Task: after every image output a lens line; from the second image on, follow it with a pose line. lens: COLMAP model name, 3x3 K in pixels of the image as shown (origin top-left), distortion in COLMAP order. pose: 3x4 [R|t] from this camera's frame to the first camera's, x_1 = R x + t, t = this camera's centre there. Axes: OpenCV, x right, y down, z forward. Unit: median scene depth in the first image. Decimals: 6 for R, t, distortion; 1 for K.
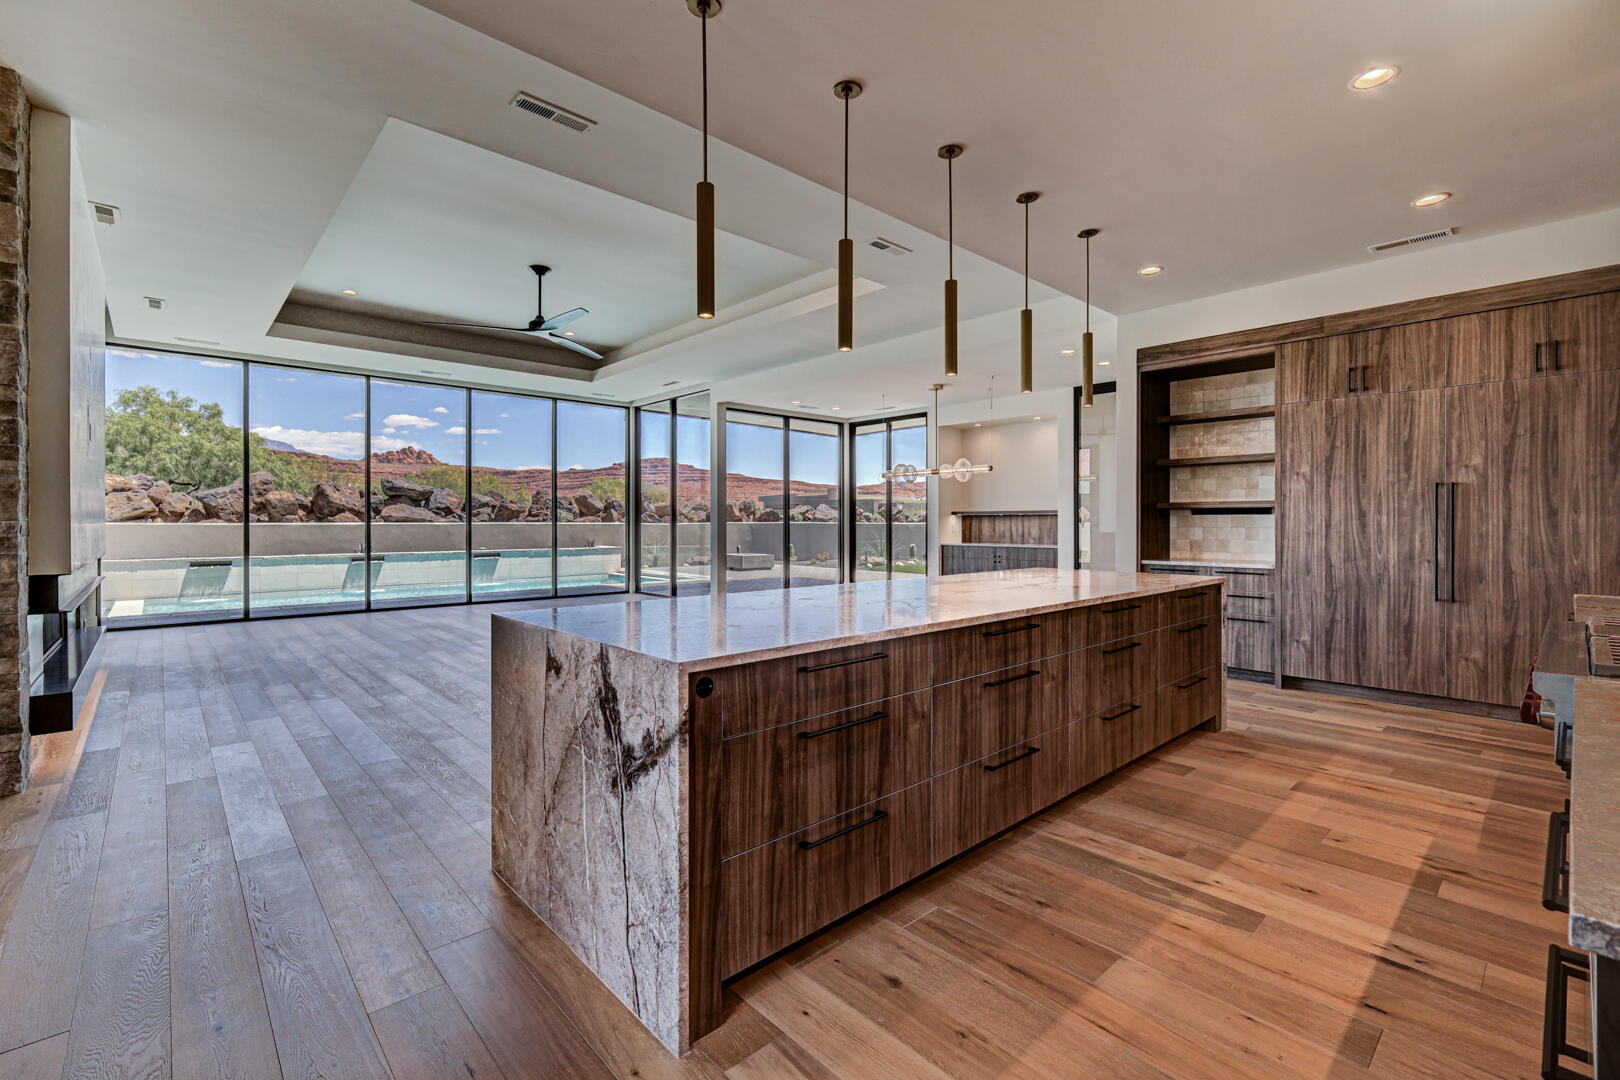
lens RADIAL K [[698.6, 0, 815.6], [0, 698.6, 524.1], [0, 0, 1]] dist [0.000283, 0.000549]
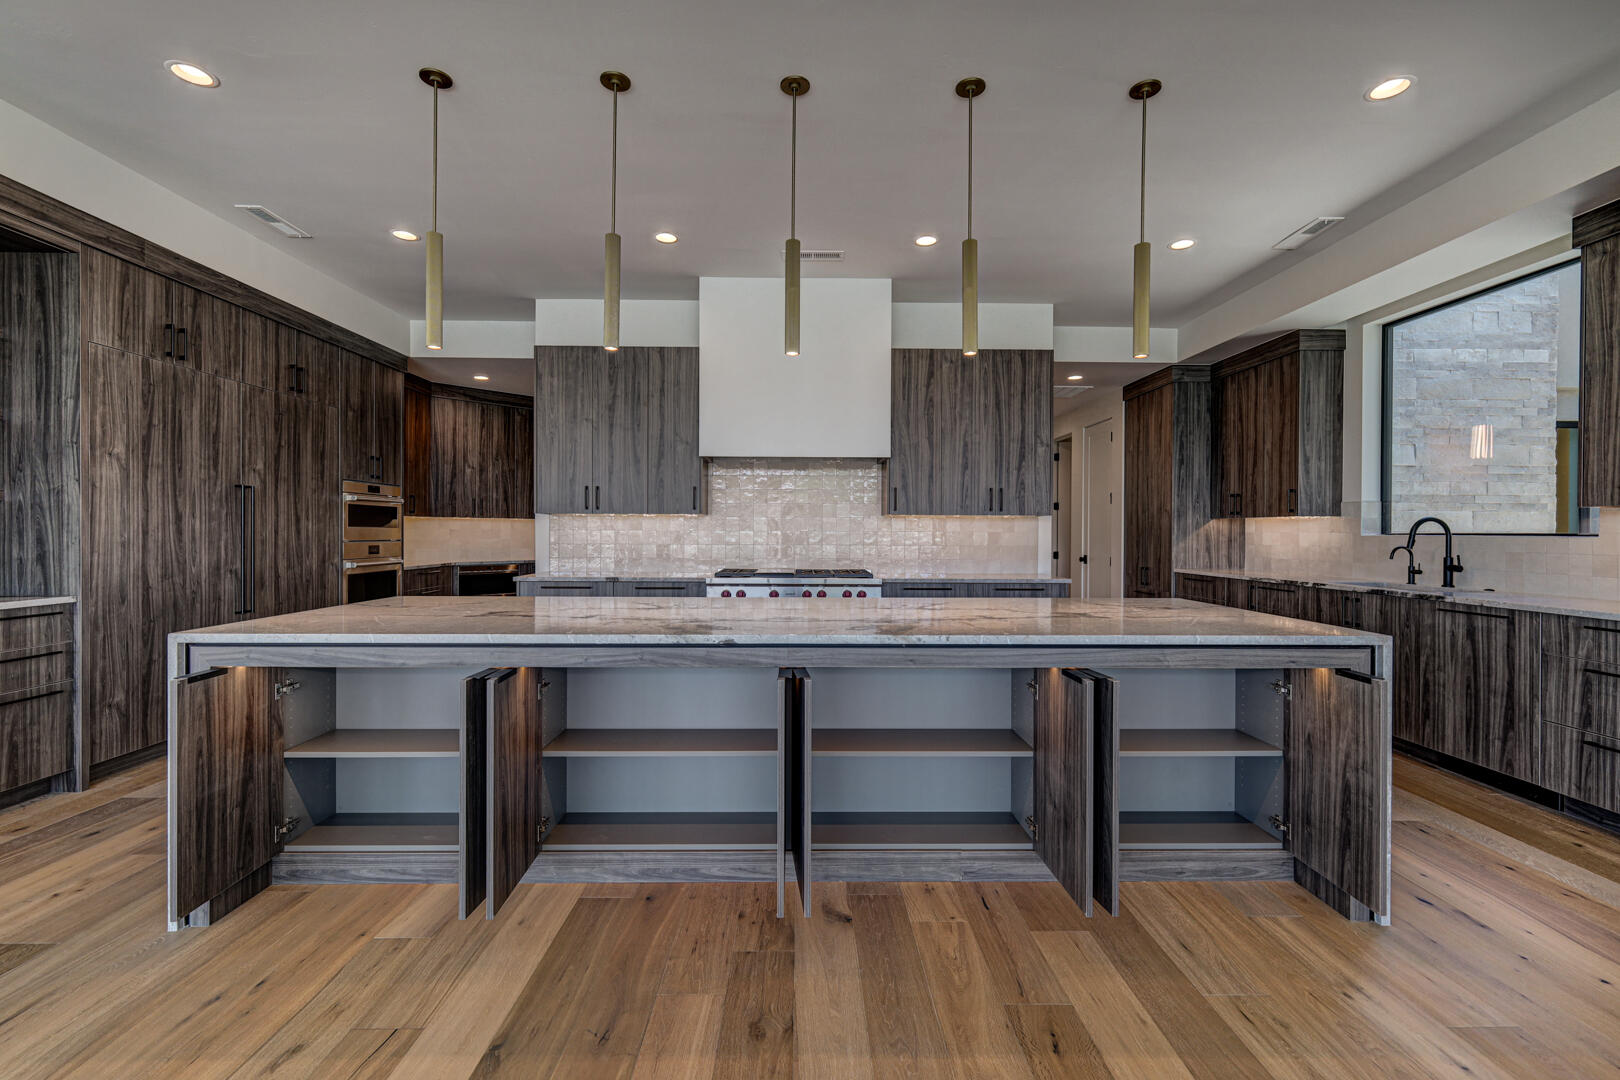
lens RADIAL K [[698.6, 0, 812.4], [0, 698.6, 535.4], [0, 0, 1]] dist [0.000283, 0.000549]
pose [[-0.737814, -0.007870, 0.674958, -0.299930], [-0.003053, 0.999961, 0.008322, -0.002902], [-0.674997, 0.004079, -0.737809, 1.230716]]
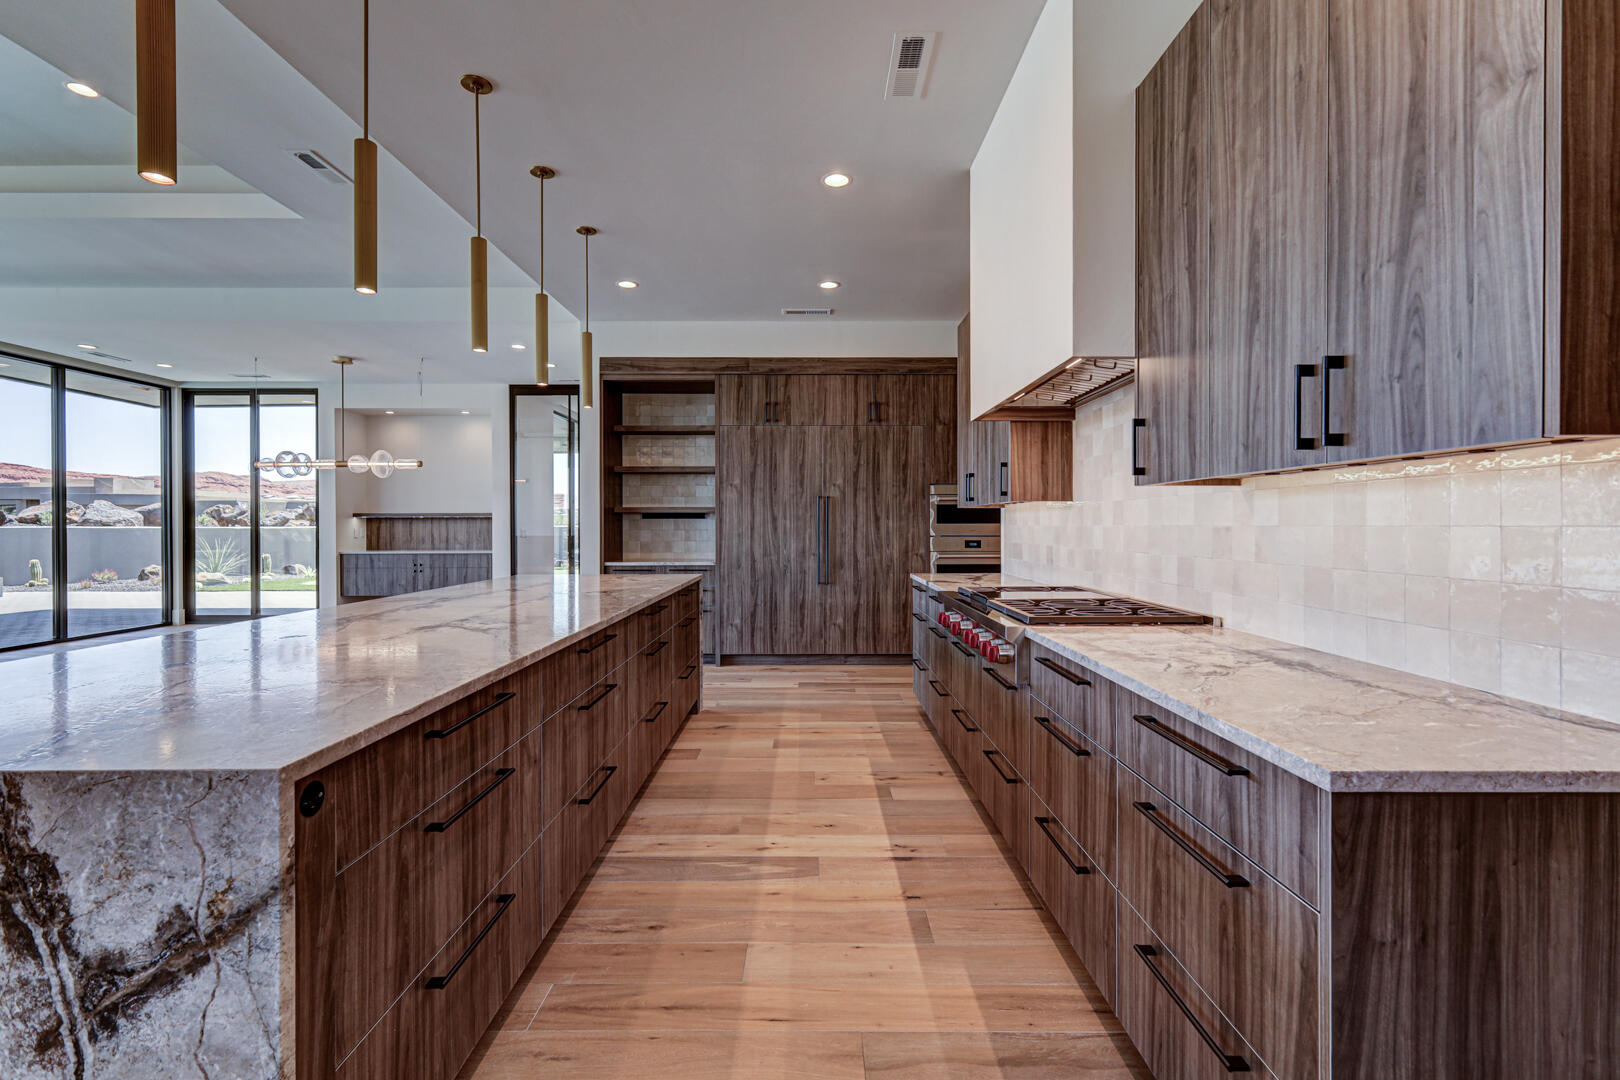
lens RADIAL K [[698.6, 0, 806.7], [0, 698.6, 528.7], [0, 0, 1]] dist [0.000283, 0.000549]
pose [[0.680956, -0.004405, 0.732311, -0.118693], [0.003302, 0.999990, 0.002945, -0.000304], [-0.732316, 0.000413, 0.680964, 0.105409]]
